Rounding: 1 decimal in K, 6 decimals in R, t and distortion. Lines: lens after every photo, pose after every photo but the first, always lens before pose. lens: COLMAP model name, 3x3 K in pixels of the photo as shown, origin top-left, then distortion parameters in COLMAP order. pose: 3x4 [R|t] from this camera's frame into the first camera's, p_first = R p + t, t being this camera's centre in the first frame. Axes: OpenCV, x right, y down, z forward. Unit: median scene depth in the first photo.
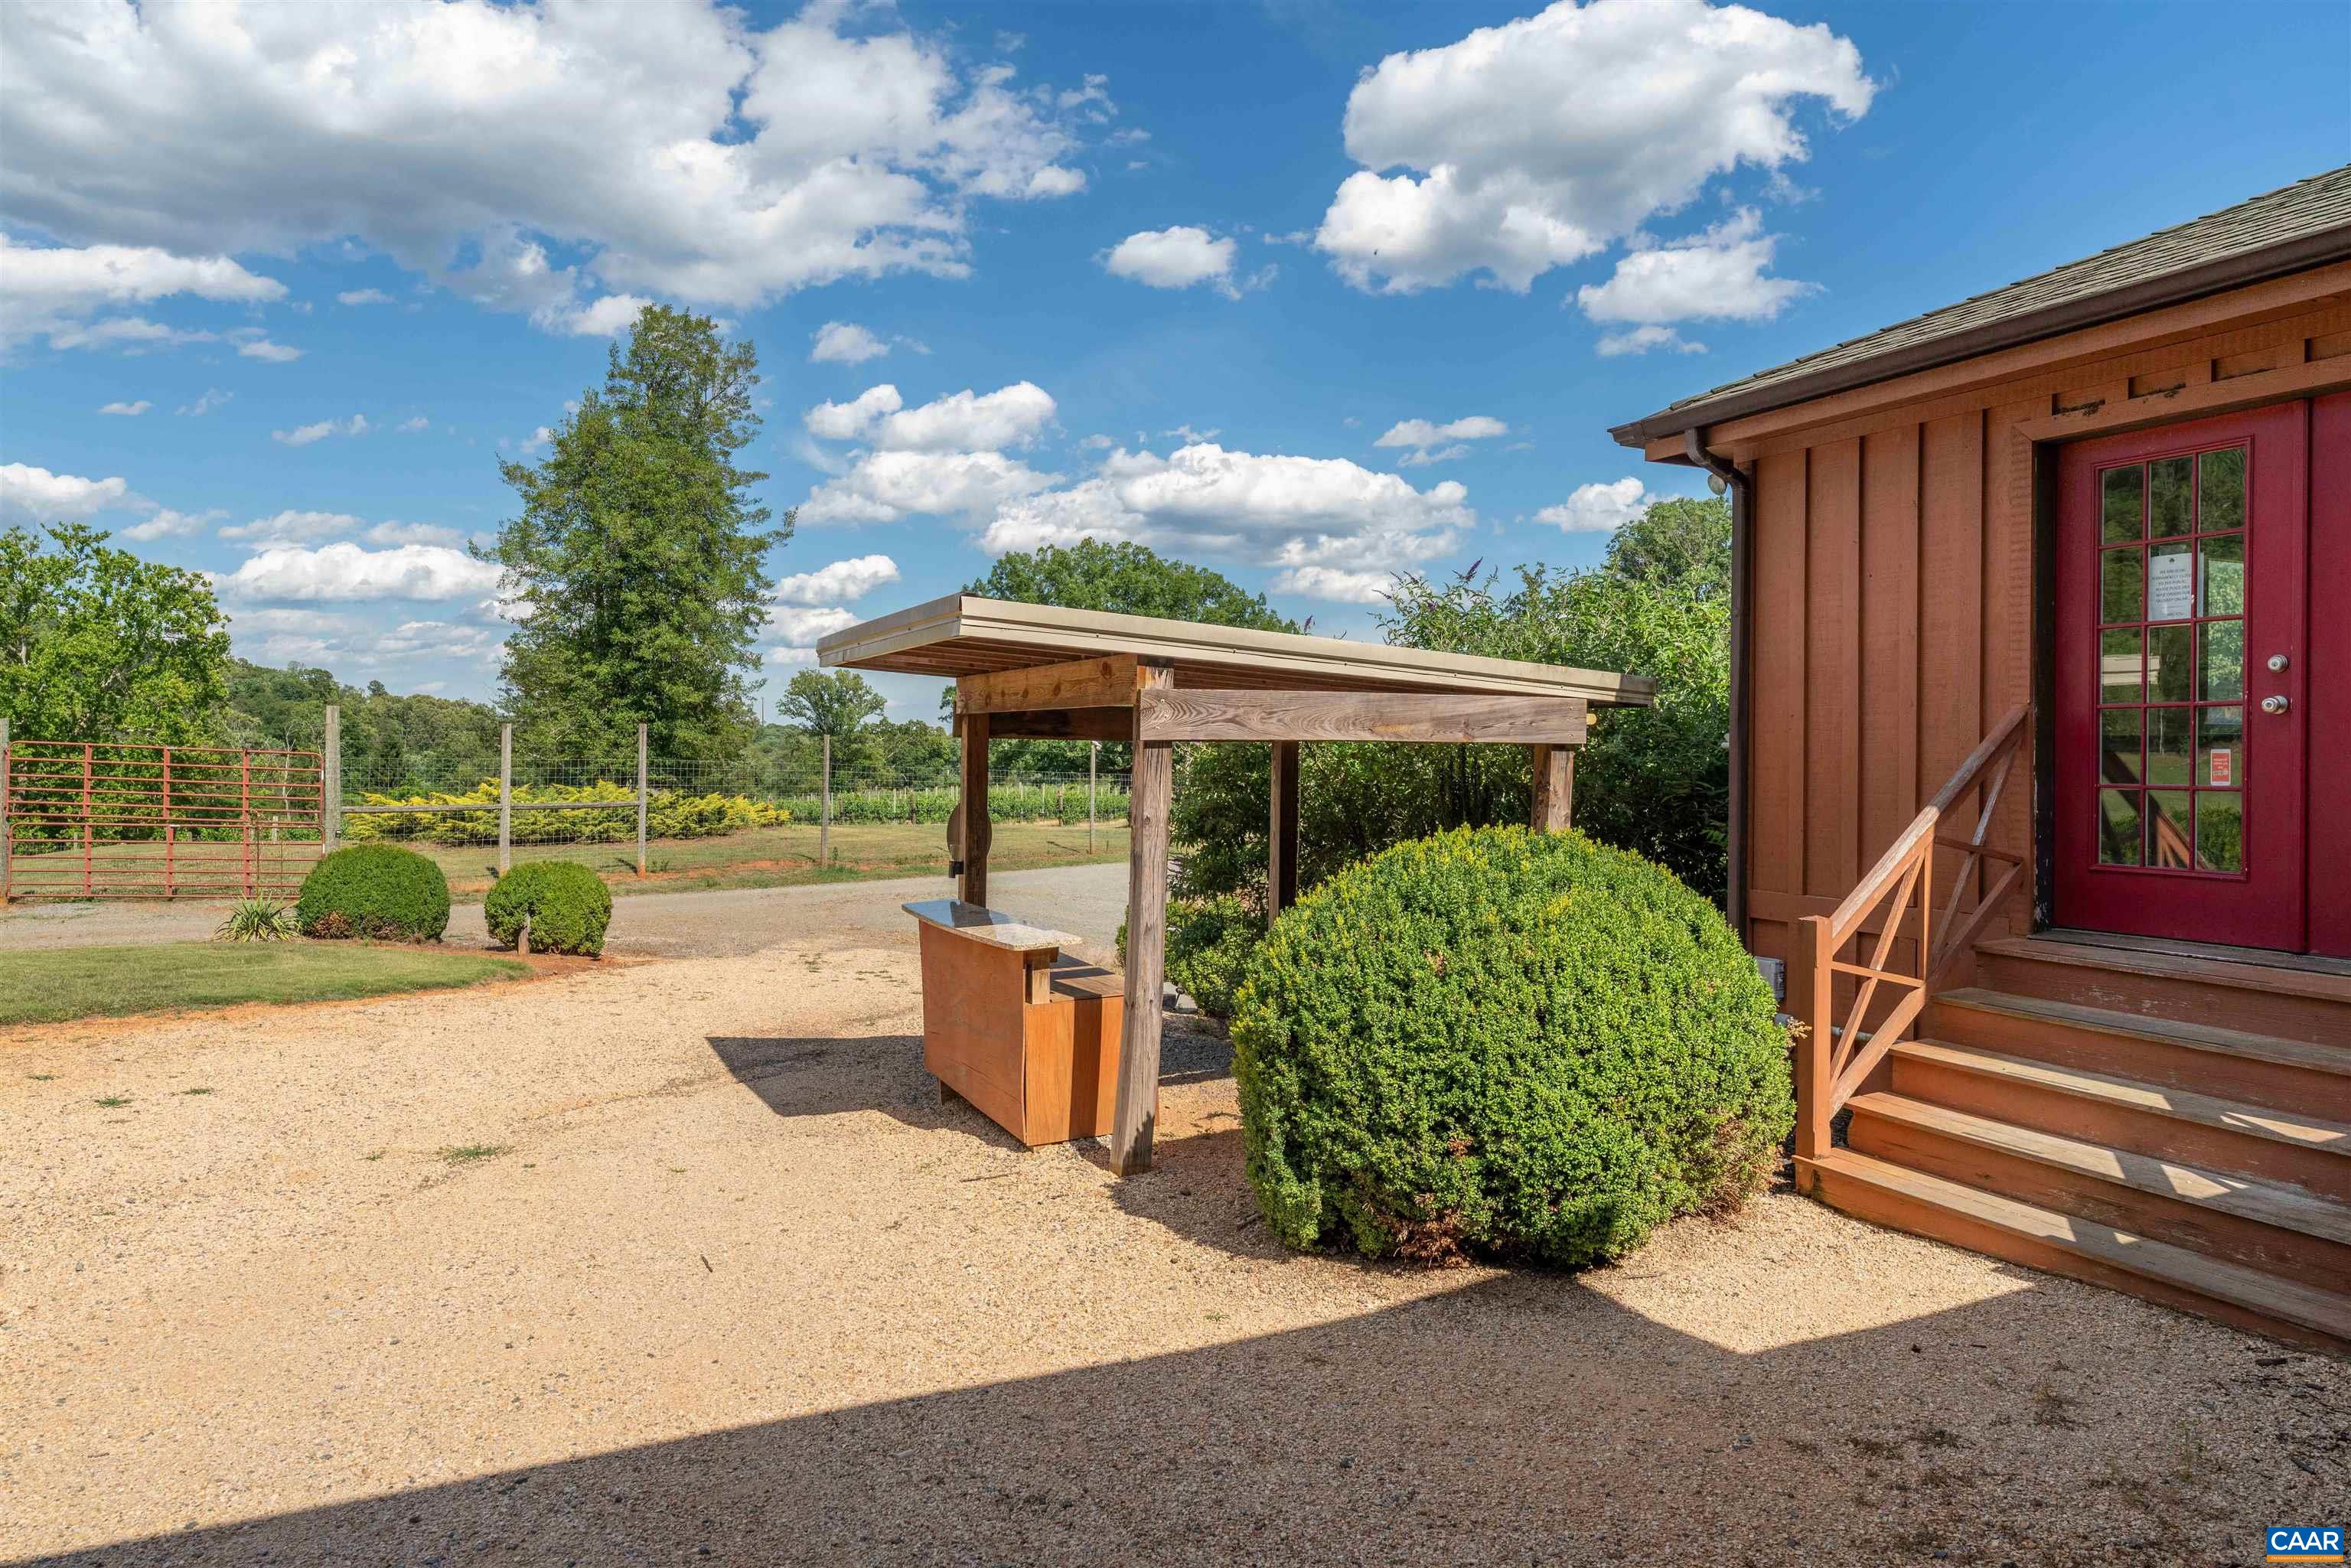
lens RADIAL K [[1448.8, 0, 1175.4], [0, 1448.8, 776.5], [0, 0, 1]] dist [-0.003150, -0.000402]
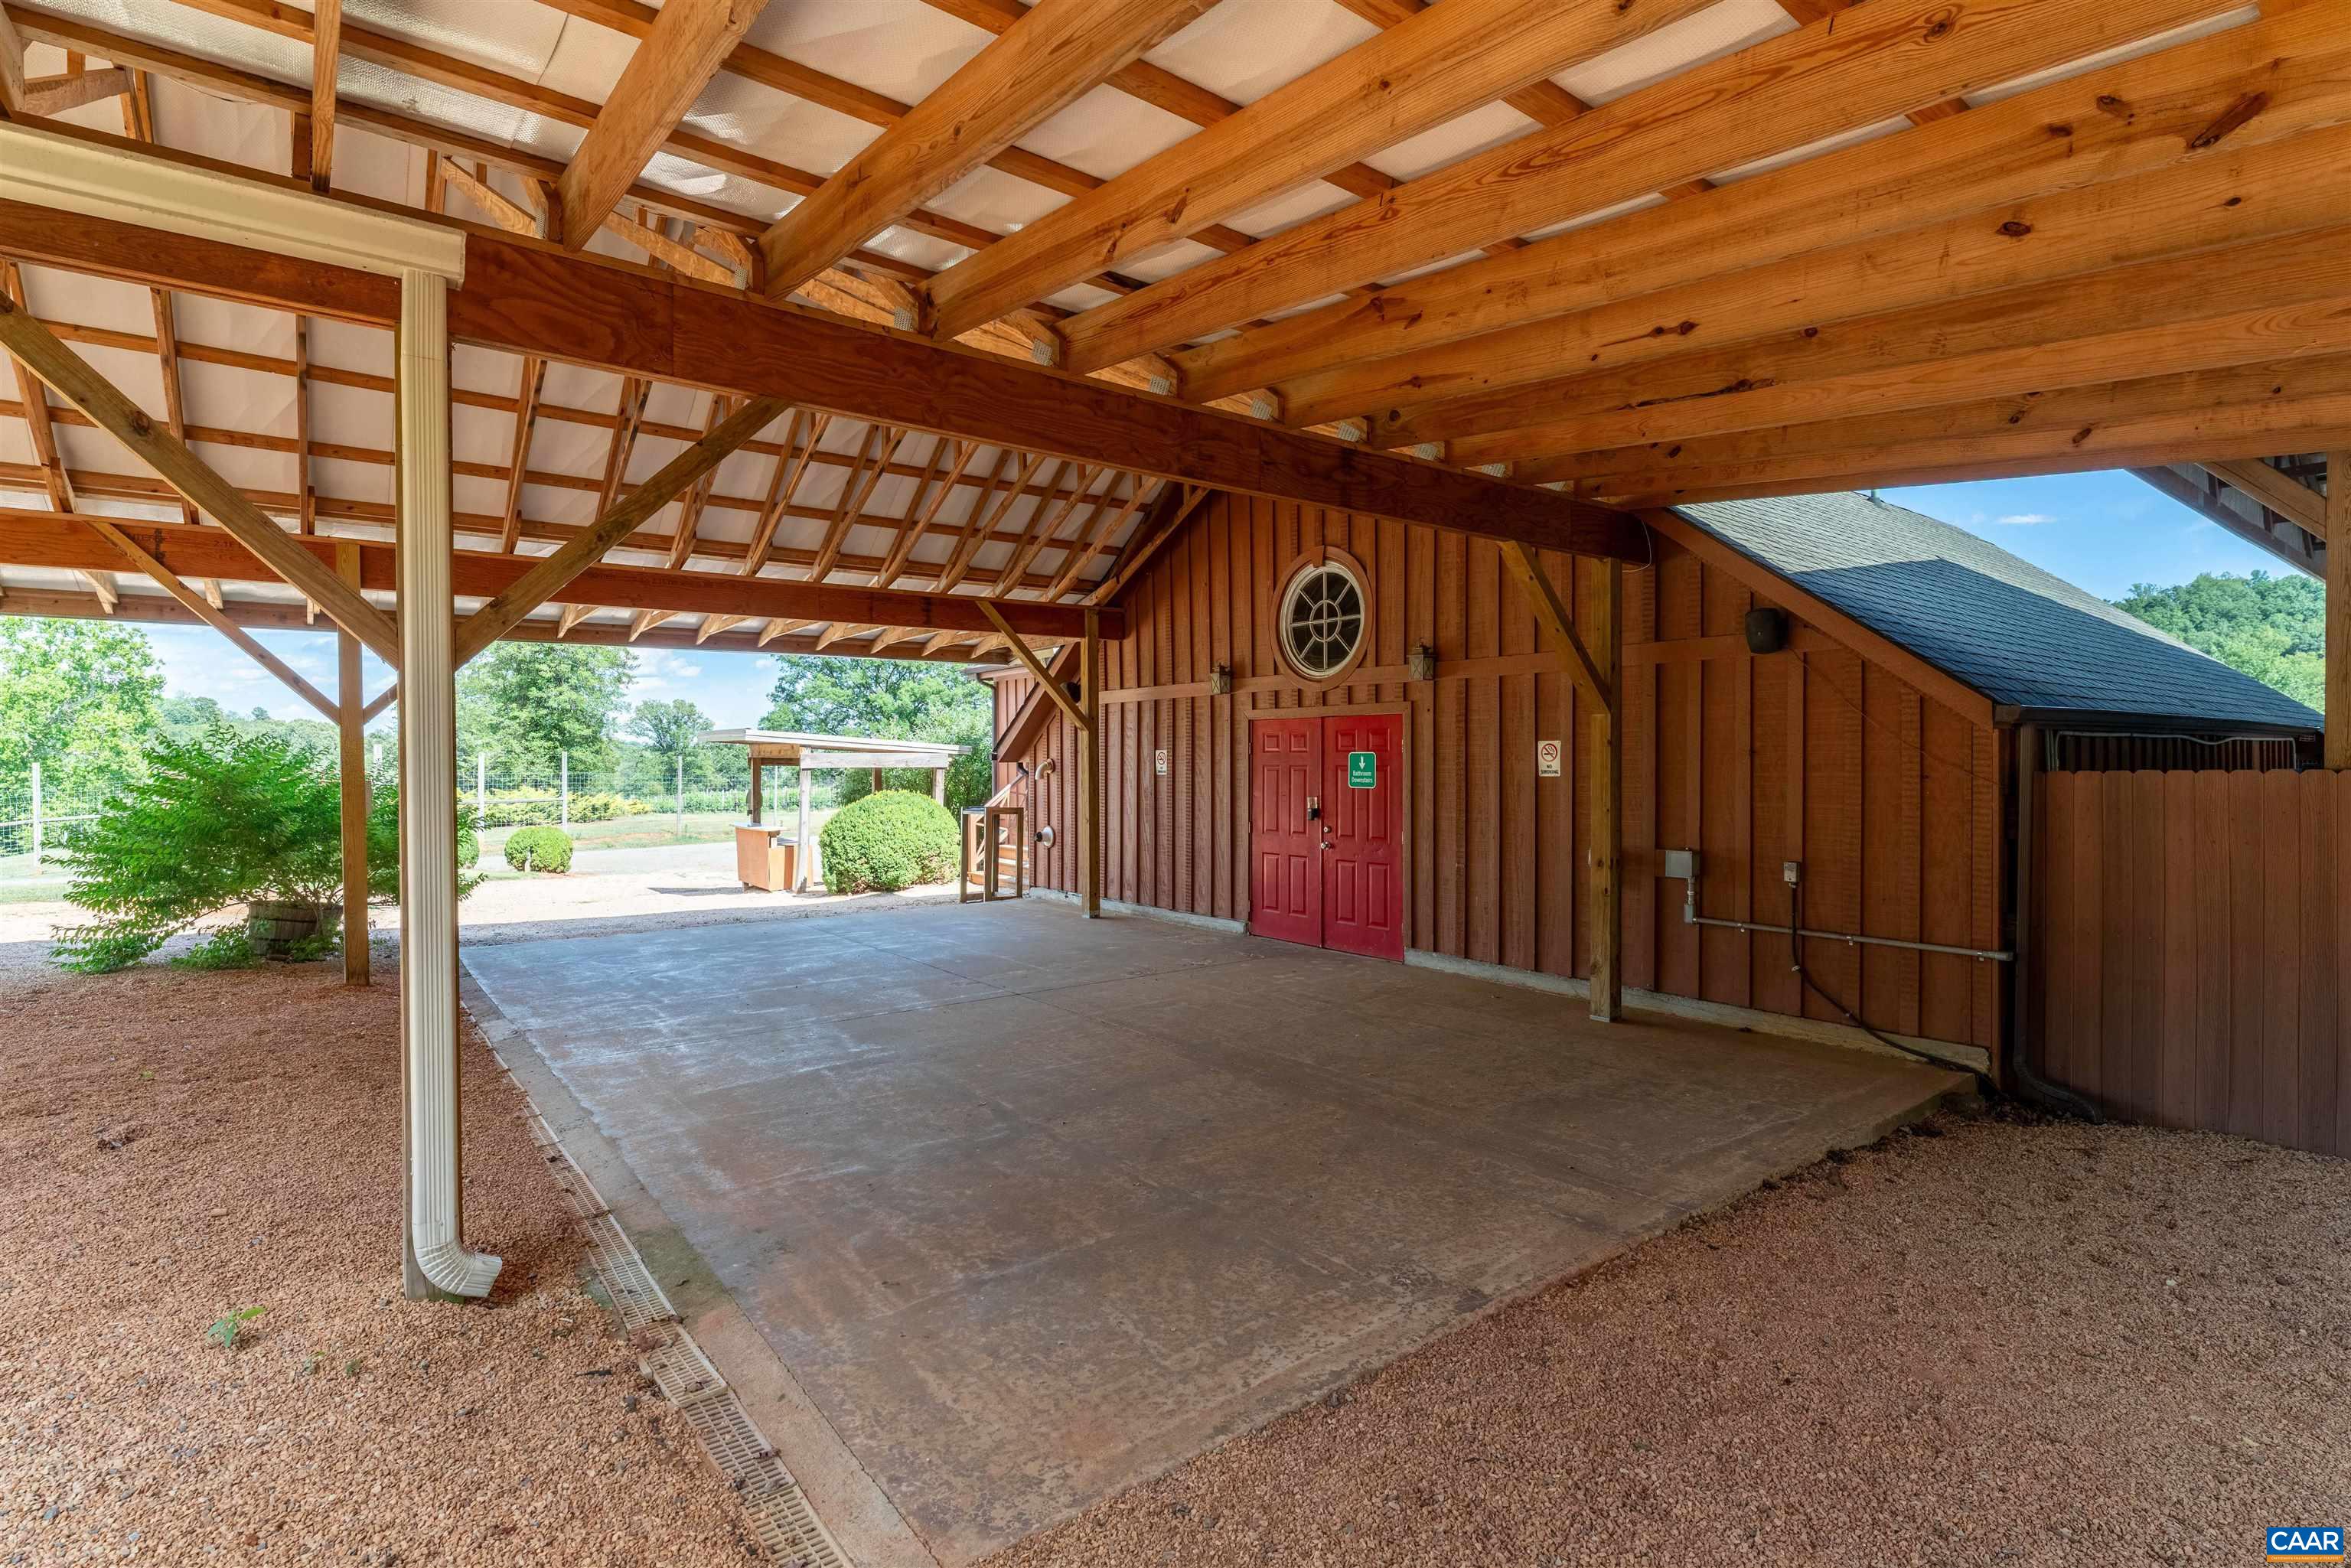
lens RADIAL K [[1133.2, 0, 1176.9], [0, 1133.2, 780.4], [0, 0, 1]] dist [0.001393, 0.000320]
pose [[0.981849, -0.012025, 0.189283, 0.059931], [0.011688, 0.999927, 0.002897, 0.001215], [-0.189304, -0.000632, 0.981918, -0.318561]]
